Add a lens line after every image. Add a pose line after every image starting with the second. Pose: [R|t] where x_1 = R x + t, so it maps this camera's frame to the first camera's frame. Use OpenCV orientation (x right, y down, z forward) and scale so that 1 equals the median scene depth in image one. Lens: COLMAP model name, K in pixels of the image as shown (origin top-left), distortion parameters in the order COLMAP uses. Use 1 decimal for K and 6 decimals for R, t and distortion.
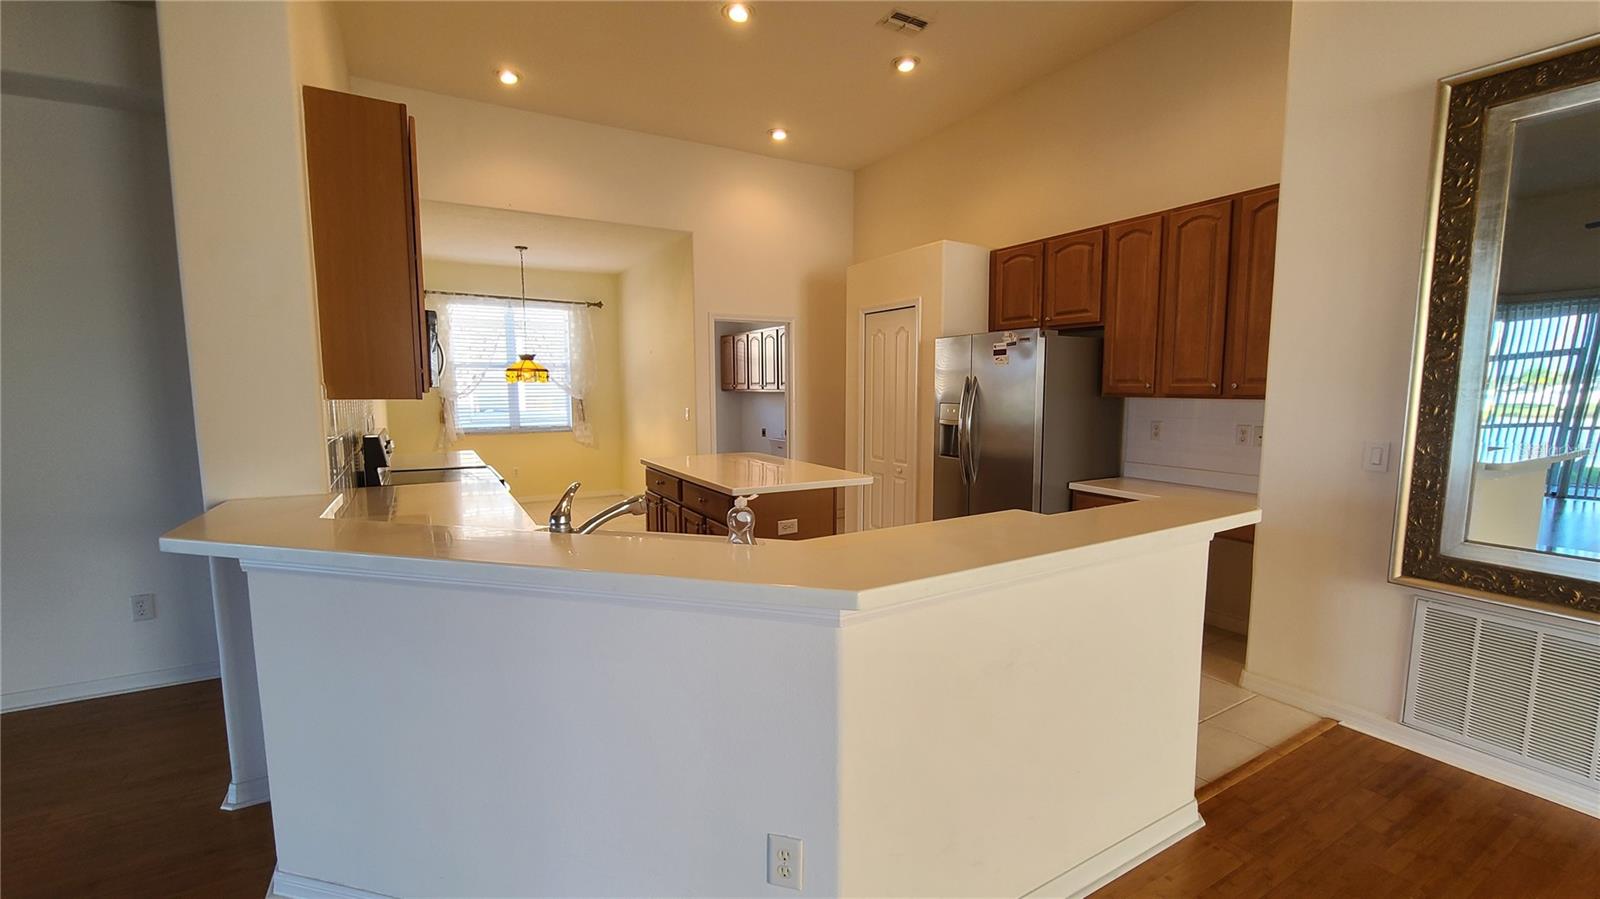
lens RADIAL K [[658.0, 0, 801.0], [0, 658.0, 455.5], [0, 0, 1]] dist [-0.006343, 0.001174]
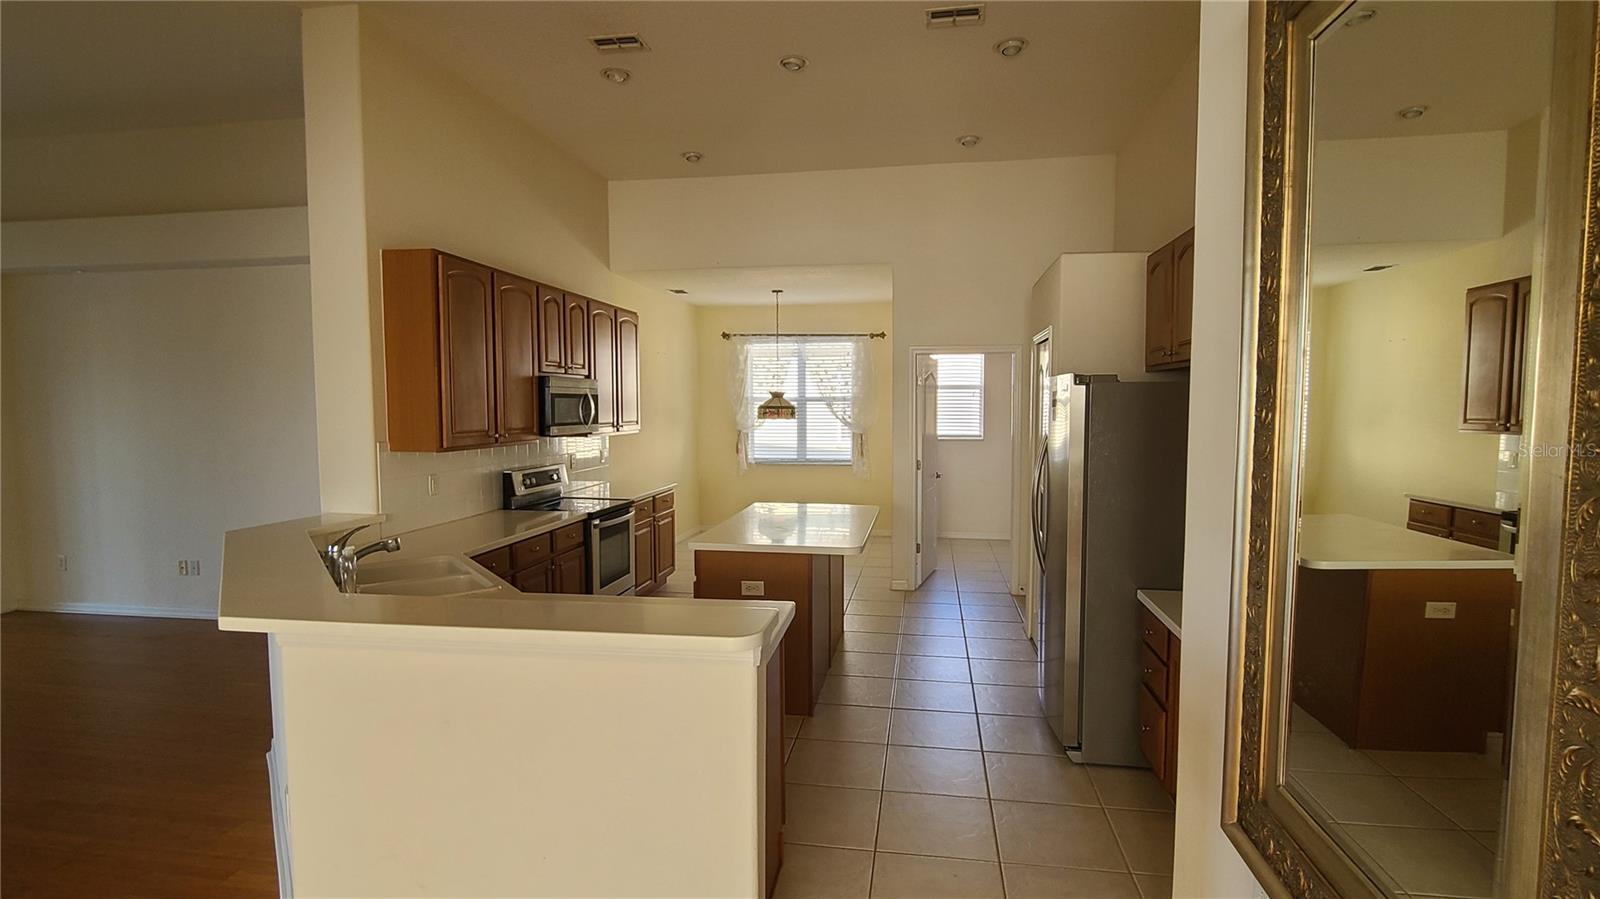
lens RADIAL K [[771.3, 0, 809.6], [0, 771.3, 456.3], [0, 0, 1]] dist [-0.004641, -0.000433]
pose [[0.781624, 0.040687, -0.622421, 0.347782], [-0.061569, 0.998030, -0.012076, -0.036139], [0.620704, 0.047761, 0.782589, 0.069577]]
